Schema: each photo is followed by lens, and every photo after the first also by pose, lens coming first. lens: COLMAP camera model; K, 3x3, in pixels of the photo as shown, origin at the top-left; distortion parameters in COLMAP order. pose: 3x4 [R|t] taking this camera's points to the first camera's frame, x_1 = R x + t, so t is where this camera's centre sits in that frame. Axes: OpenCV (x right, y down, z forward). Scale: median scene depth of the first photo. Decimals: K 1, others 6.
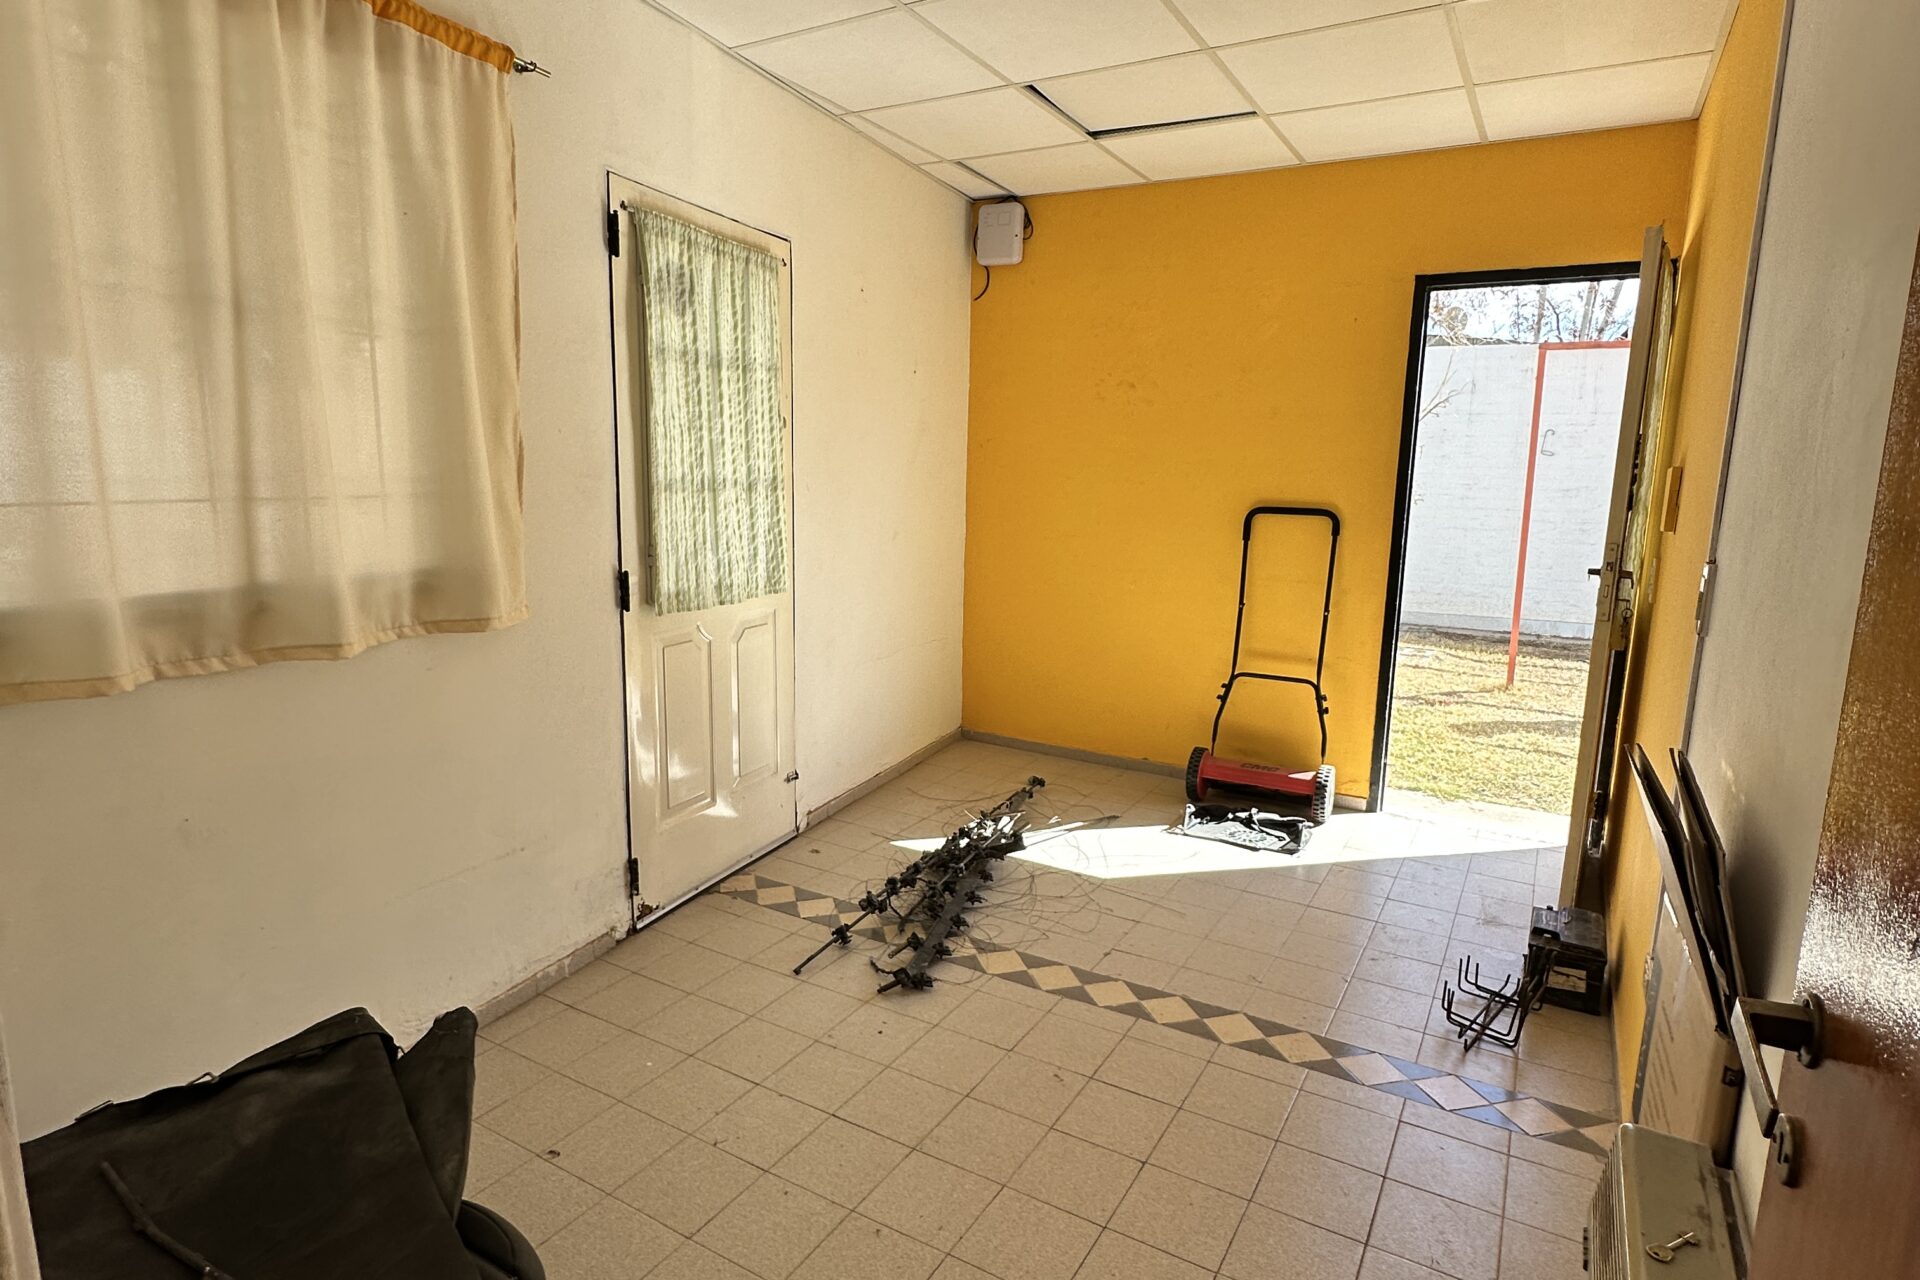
lens RADIAL K [[1026.6, 0, 960.0], [0, 1026.6, 640.0], [0, 0, 1]] dist [0.001316, -0.000966]
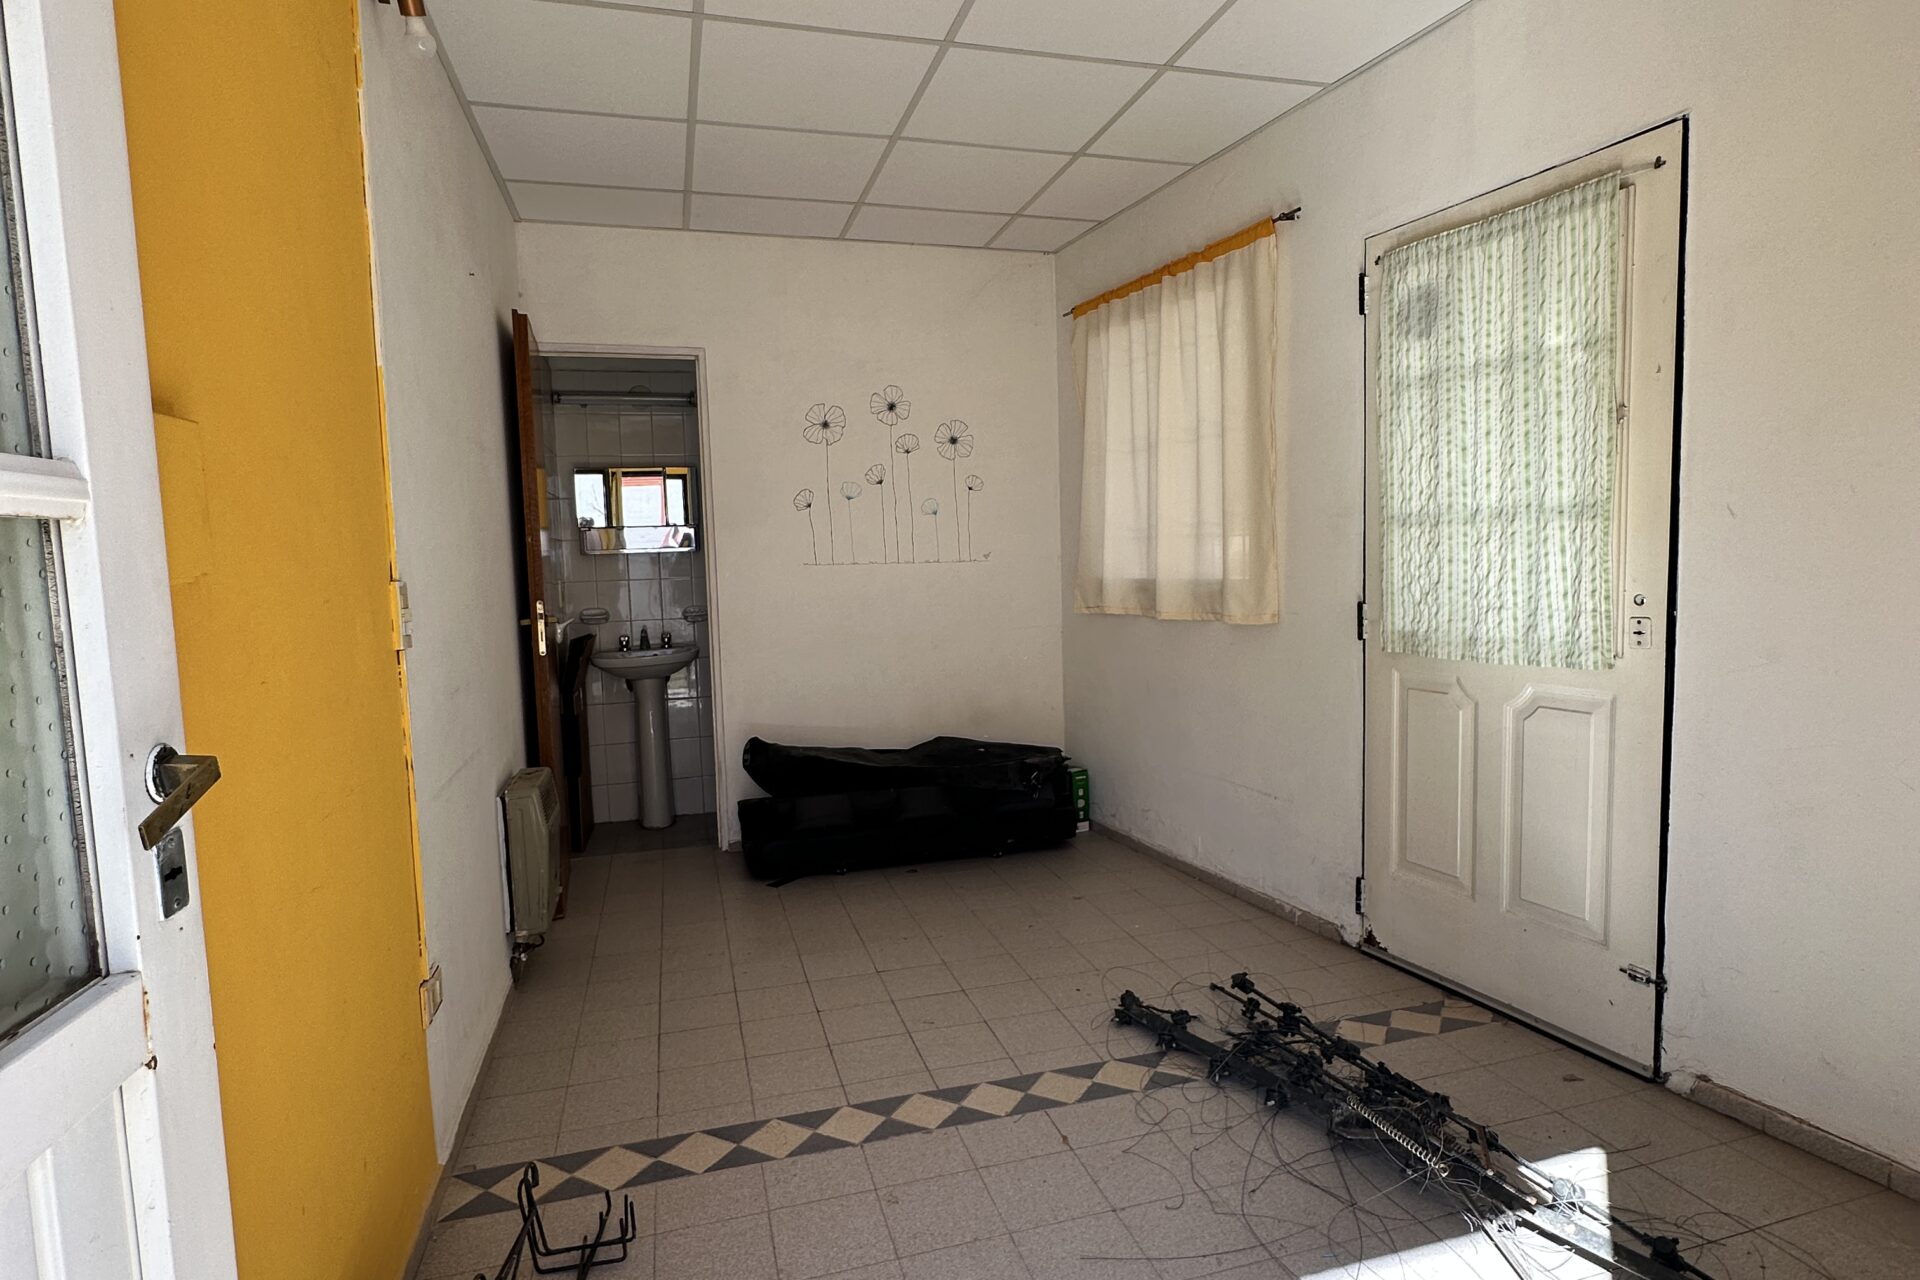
lens RADIAL K [[1026.6, 0, 960.0], [0, 1026.6, 640.0], [0, 0, 1]] dist [0.001316, -0.000966]
pose [[-0.693370, 0.058044, -0.718240, 0.715766], [-0.105127, 0.977937, 0.180518, -0.172671], [0.712872, 0.200673, -0.671970, 1.393732]]
